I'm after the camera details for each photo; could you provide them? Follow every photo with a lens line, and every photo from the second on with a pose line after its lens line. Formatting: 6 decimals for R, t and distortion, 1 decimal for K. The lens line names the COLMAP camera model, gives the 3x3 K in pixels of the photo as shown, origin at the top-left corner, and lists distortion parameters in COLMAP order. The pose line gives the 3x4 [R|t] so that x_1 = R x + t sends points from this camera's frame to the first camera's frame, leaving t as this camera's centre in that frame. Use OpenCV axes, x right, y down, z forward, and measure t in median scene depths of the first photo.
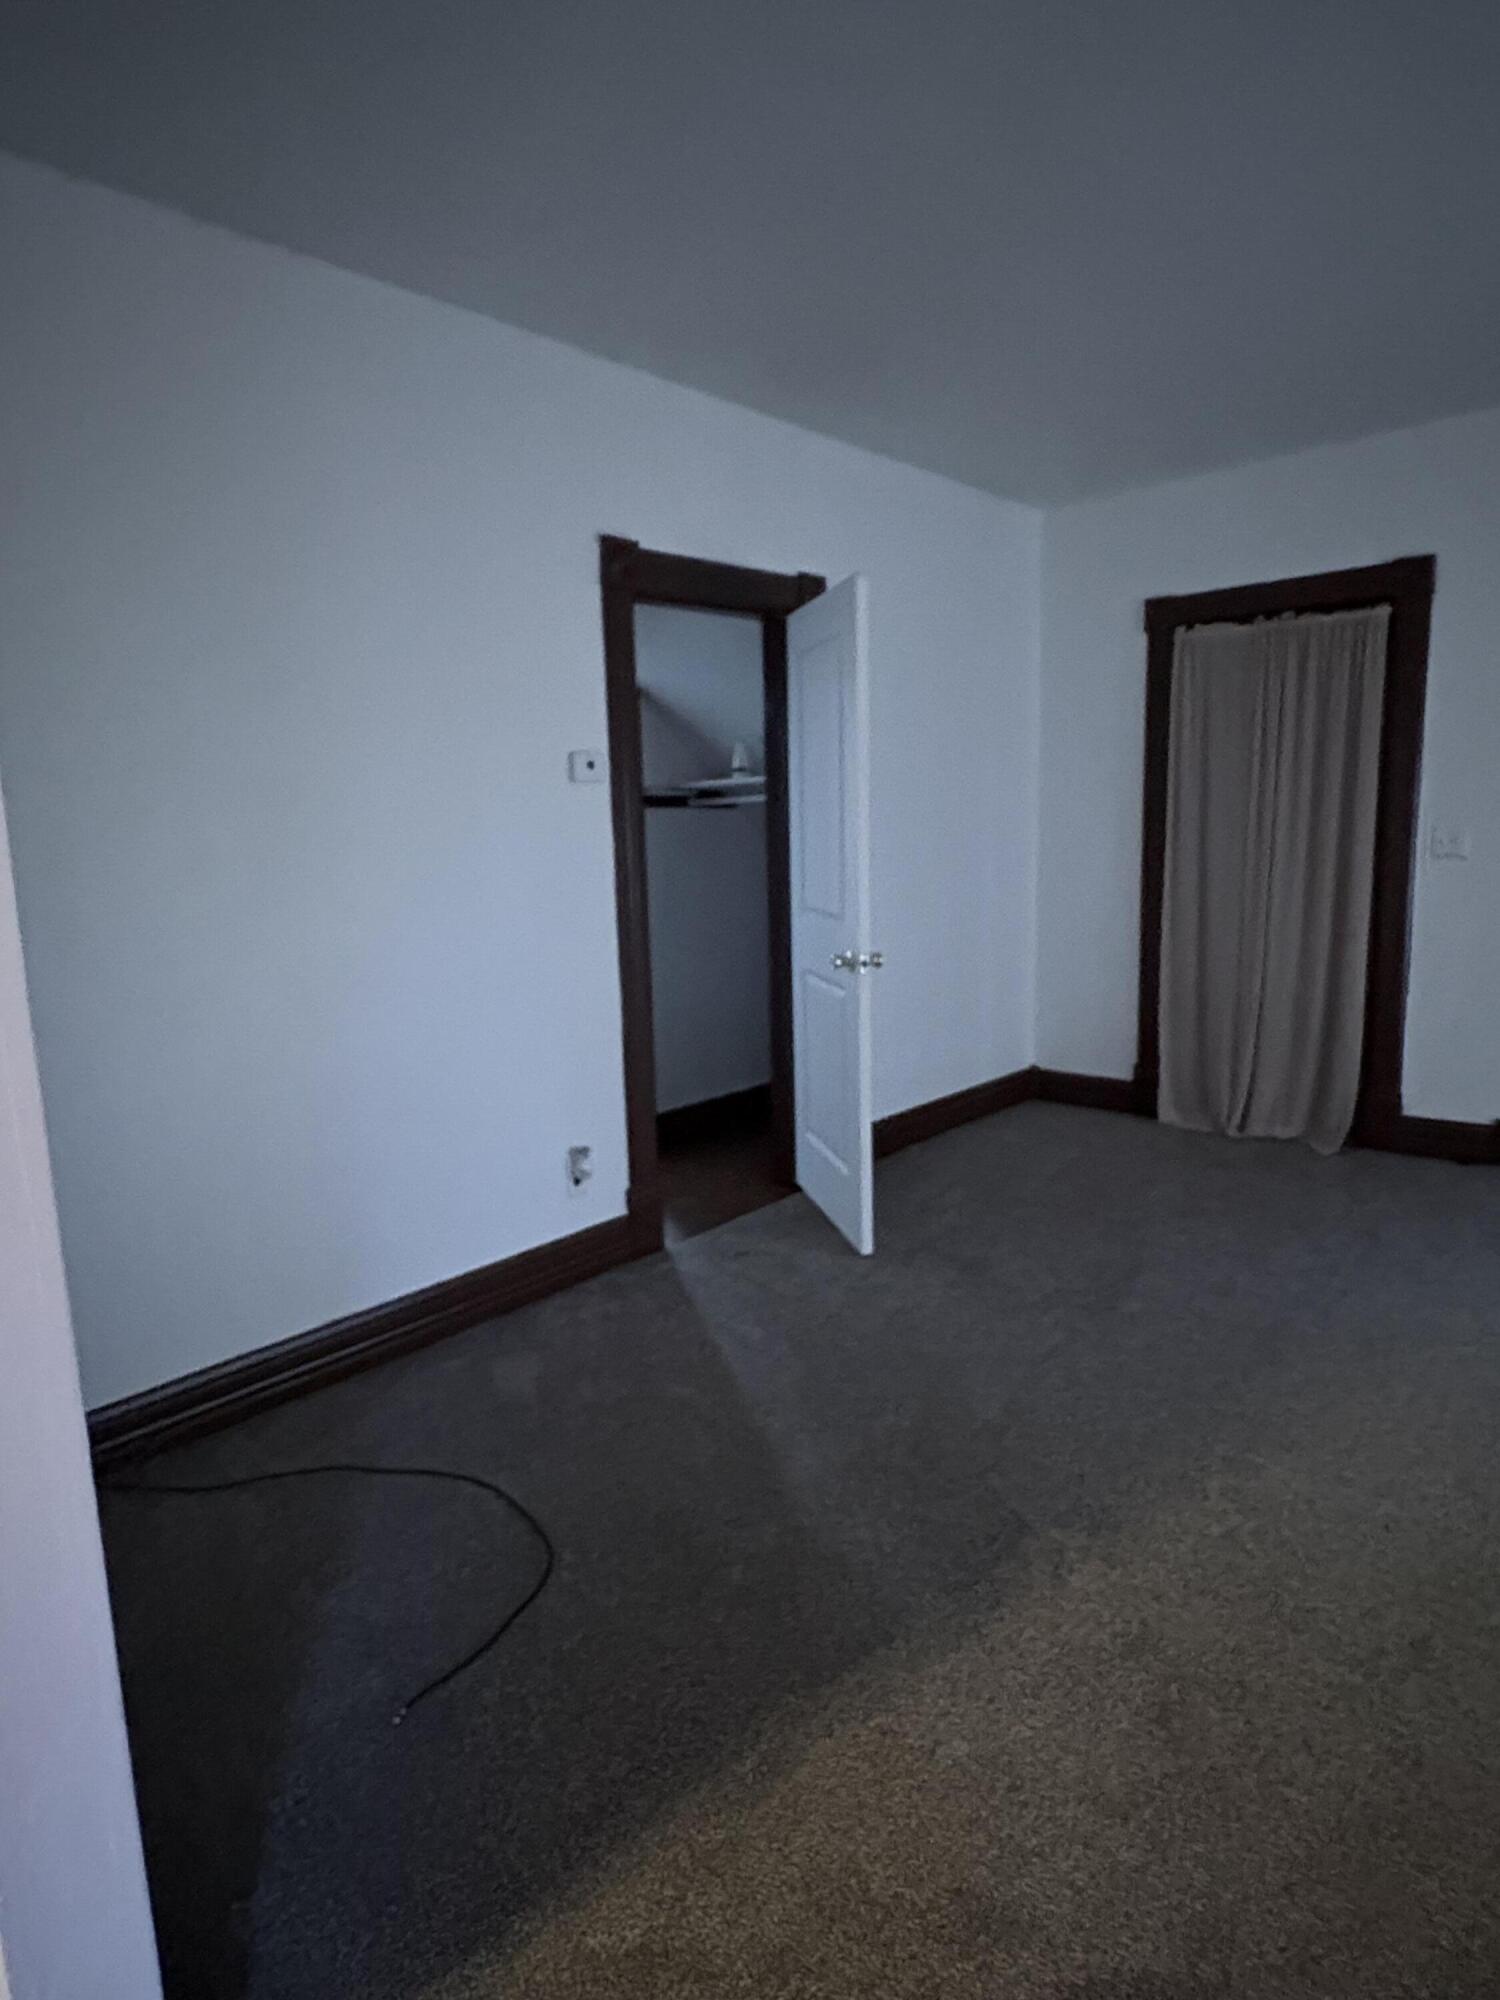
lens RADIAL K [[1154.8, 0, 747.6], [0, 1154.8, 1007.3], [0, 0, 1]] dist [-0.005576, -0.002046]
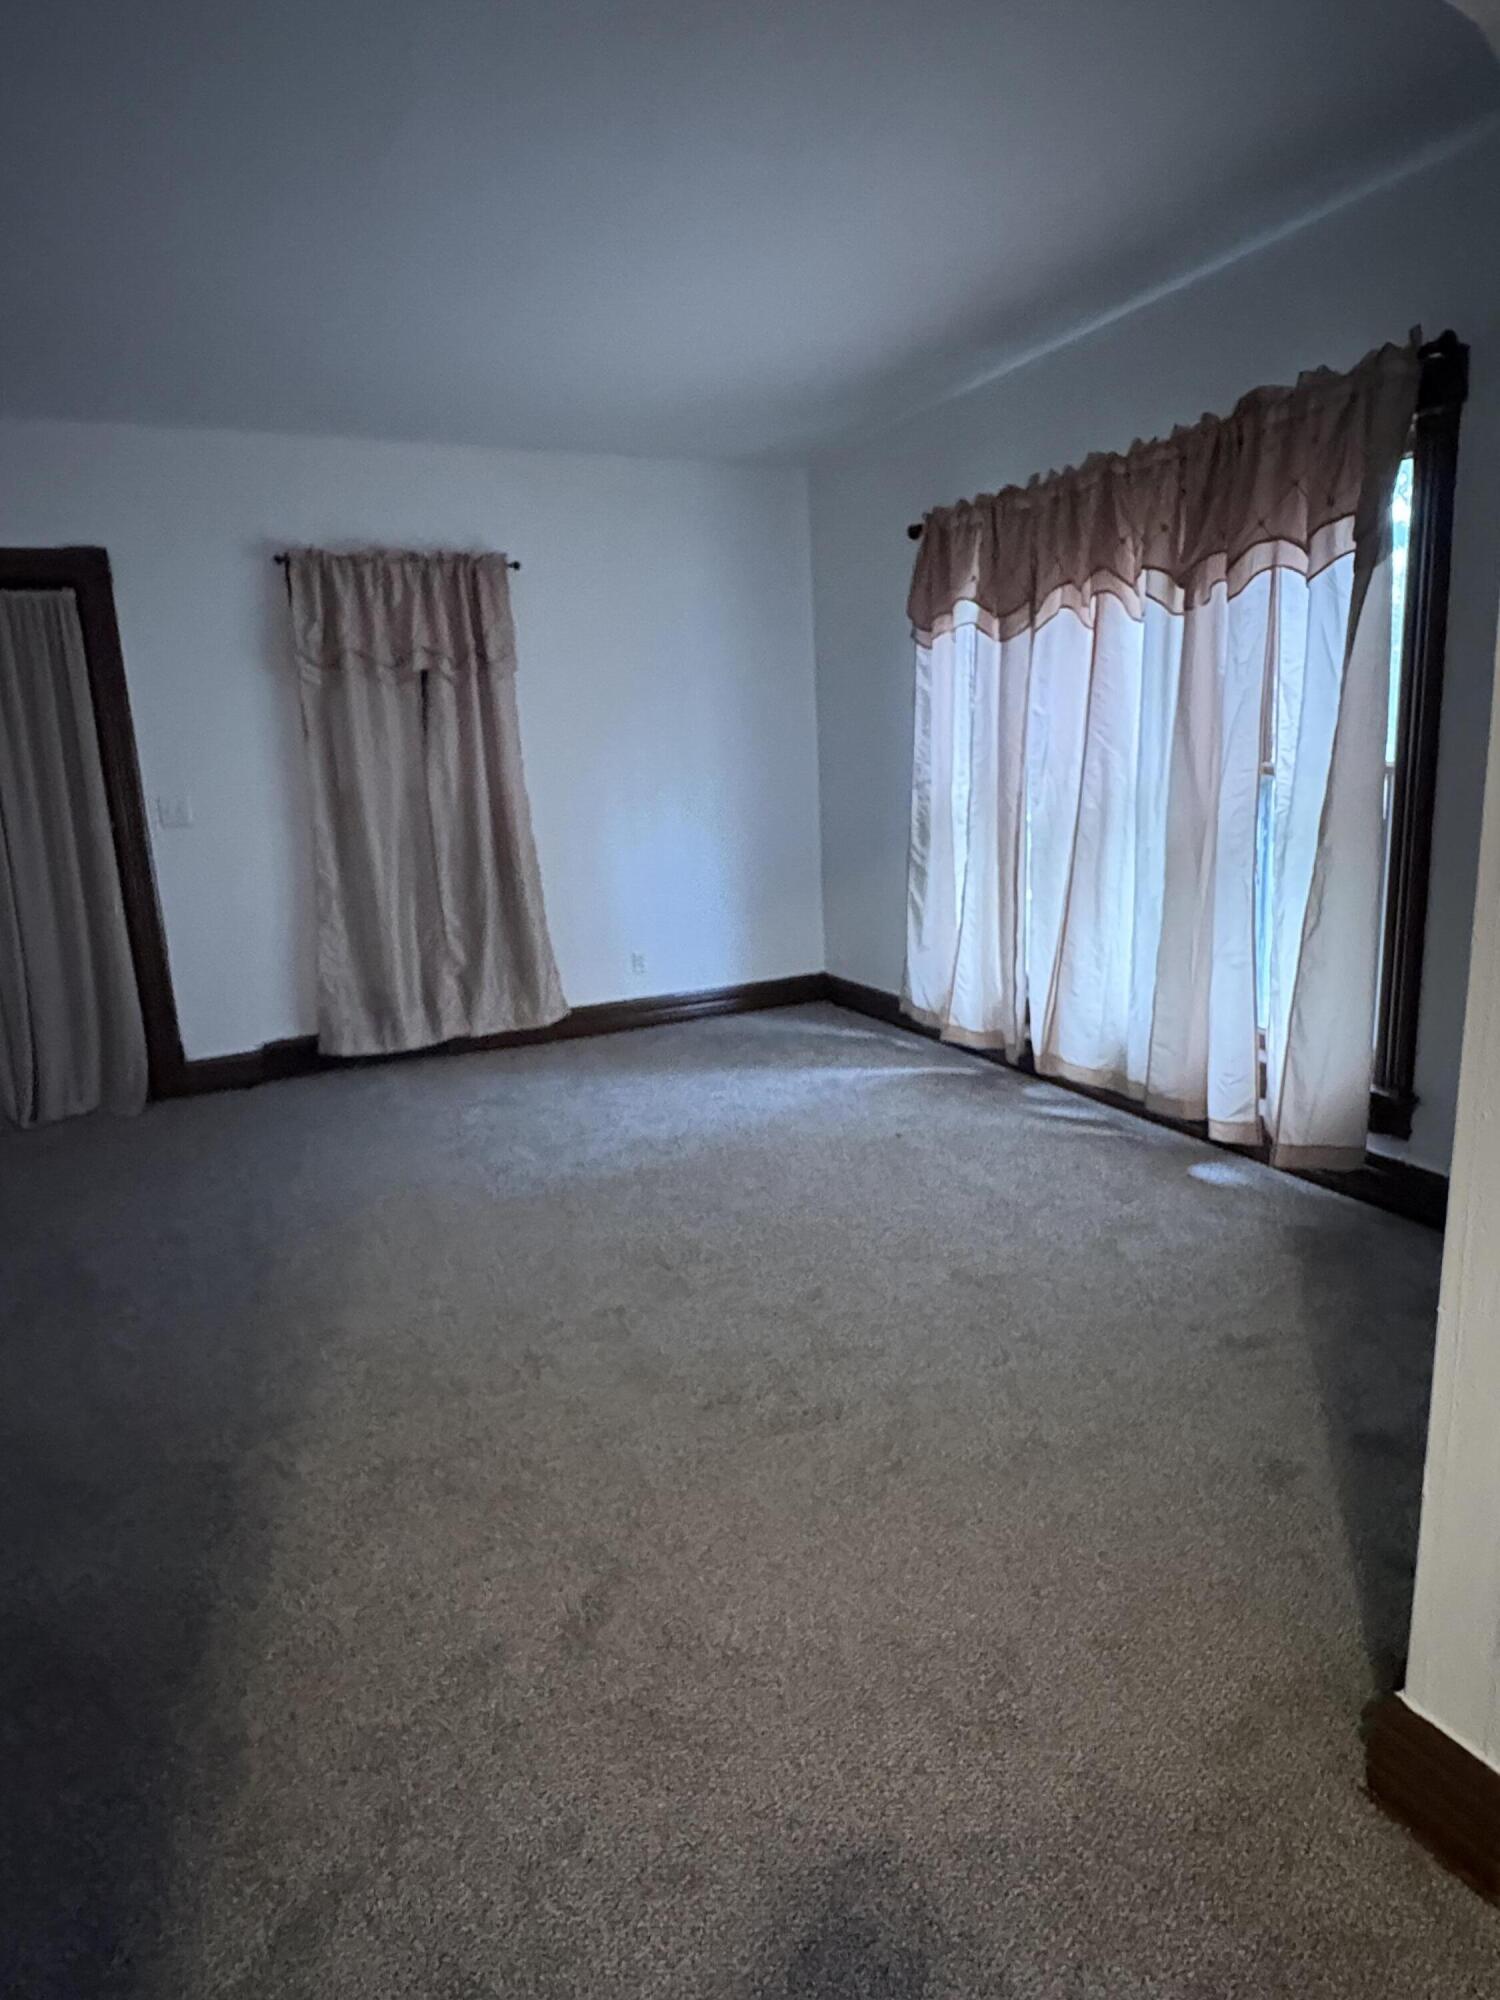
lens RADIAL K [[1154.8, 0, 767.5], [0, 1154.8, 999.1], [0, 0, 1]] dist [-0.005576, -0.002046]
pose [[0.375269, -0.175804, 0.910091, -0.226259], [0.177312, 0.977332, 0.115680, 0.006165], [-0.909799, 0.117959, 0.397935, 0.052197]]
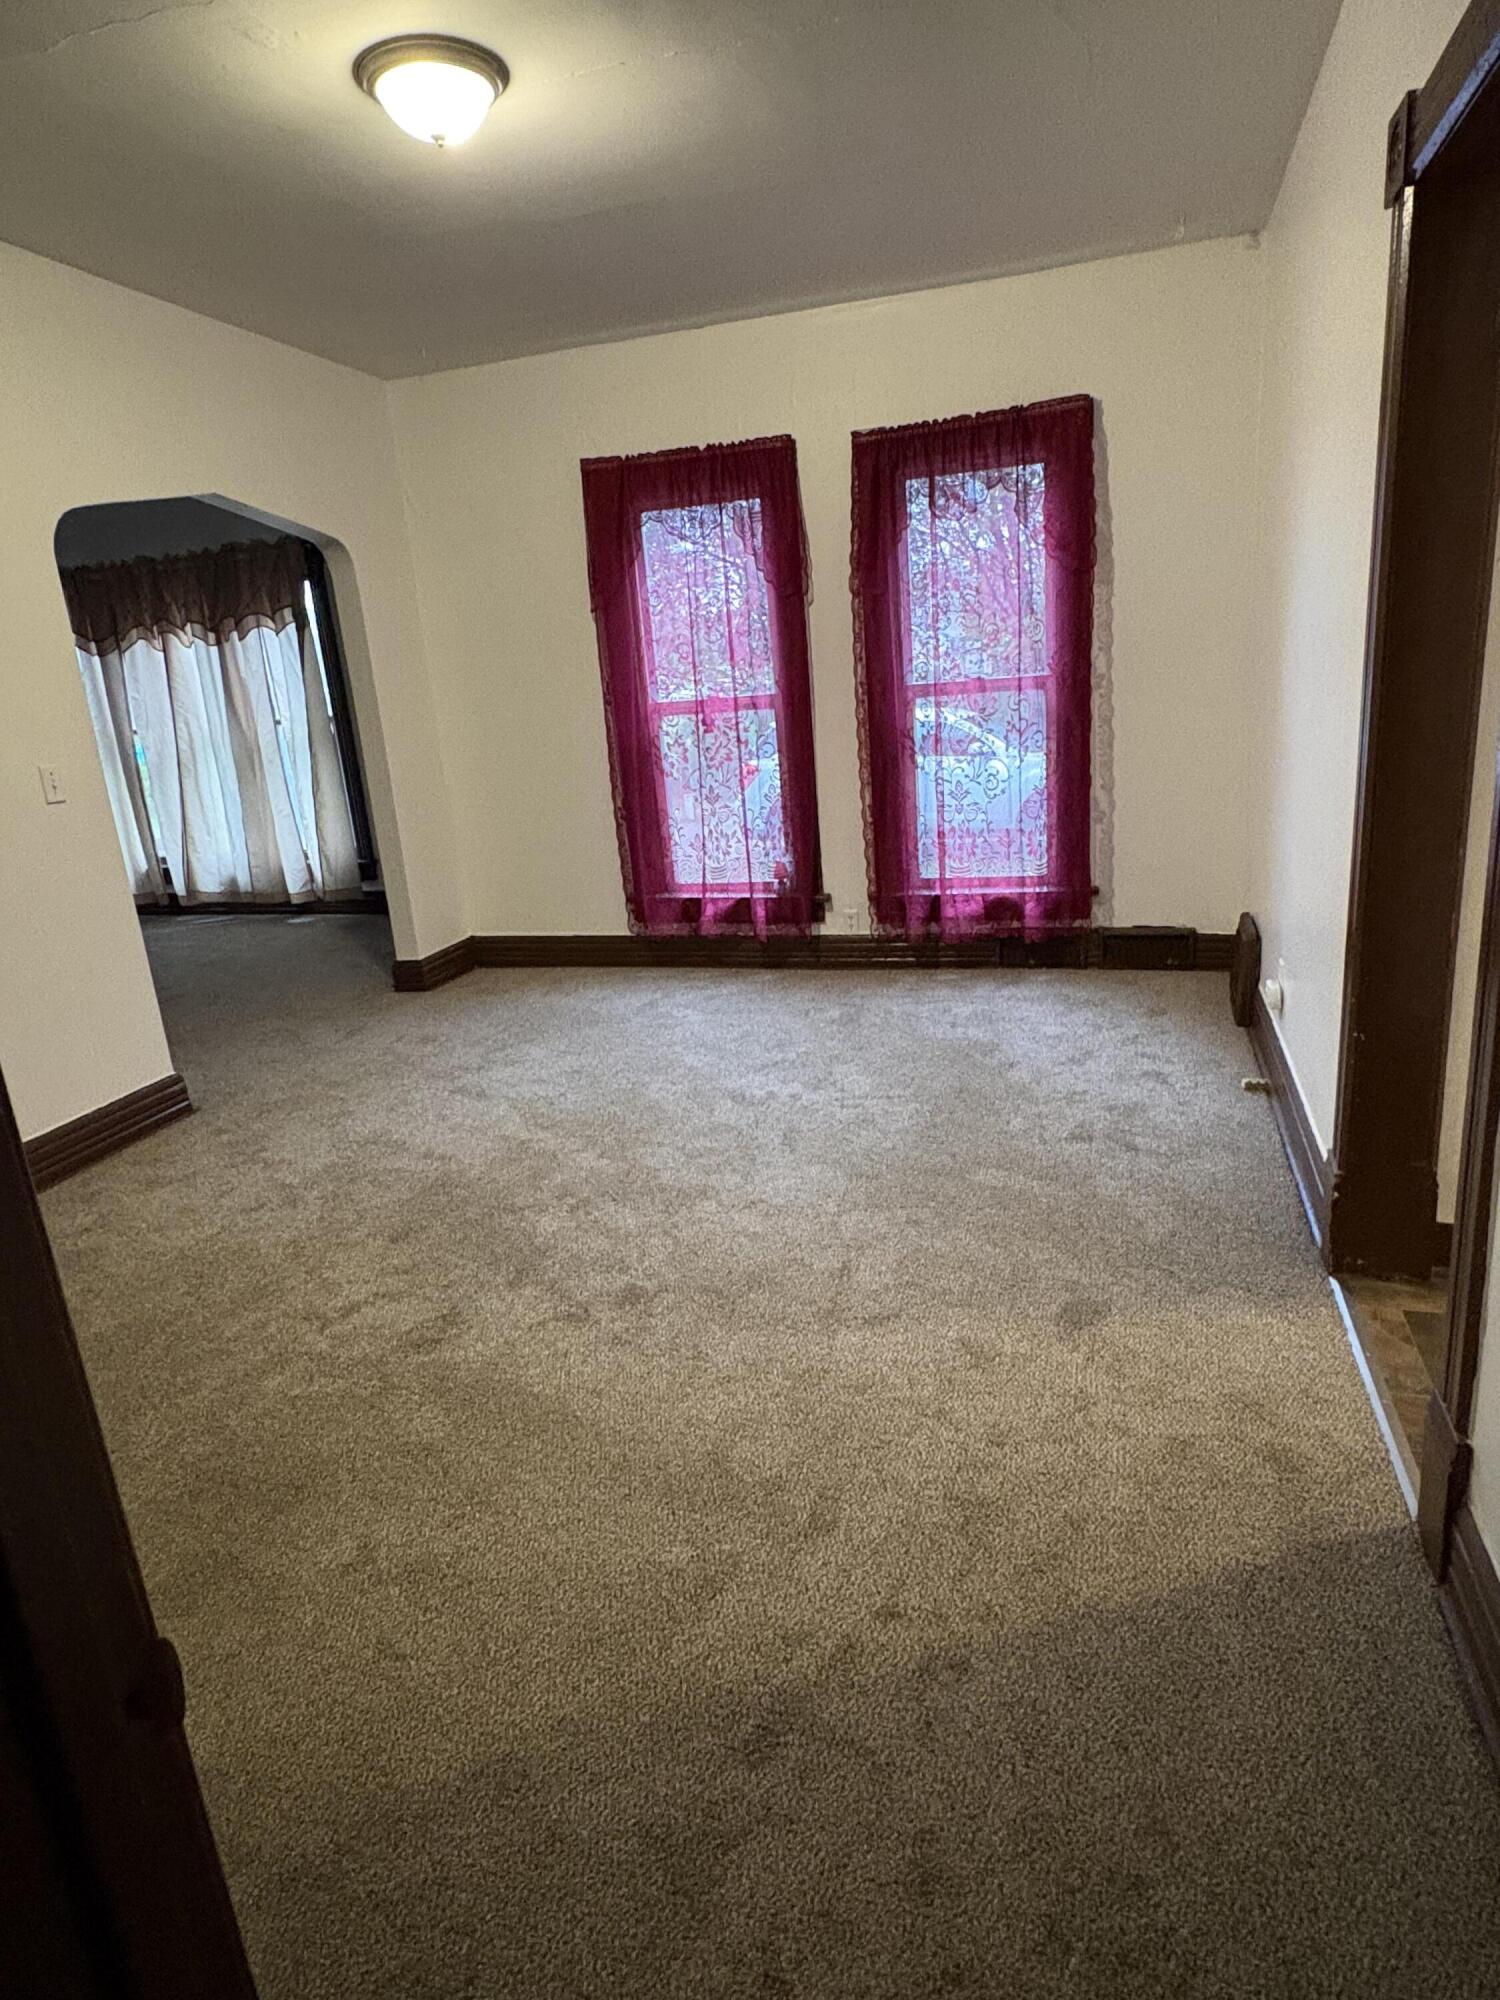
lens RADIAL K [[1154.8, 0, 761.2], [0, 1154.8, 1000.0], [0, 0, 1]] dist [-0.005576, -0.002046]
pose [[-0.434770, -0.182182, 0.881921, -1.304982], [0.235415, 0.922276, 0.306573, 0.032353], [-0.869227, 0.340906, -0.358089, 0.174896]]
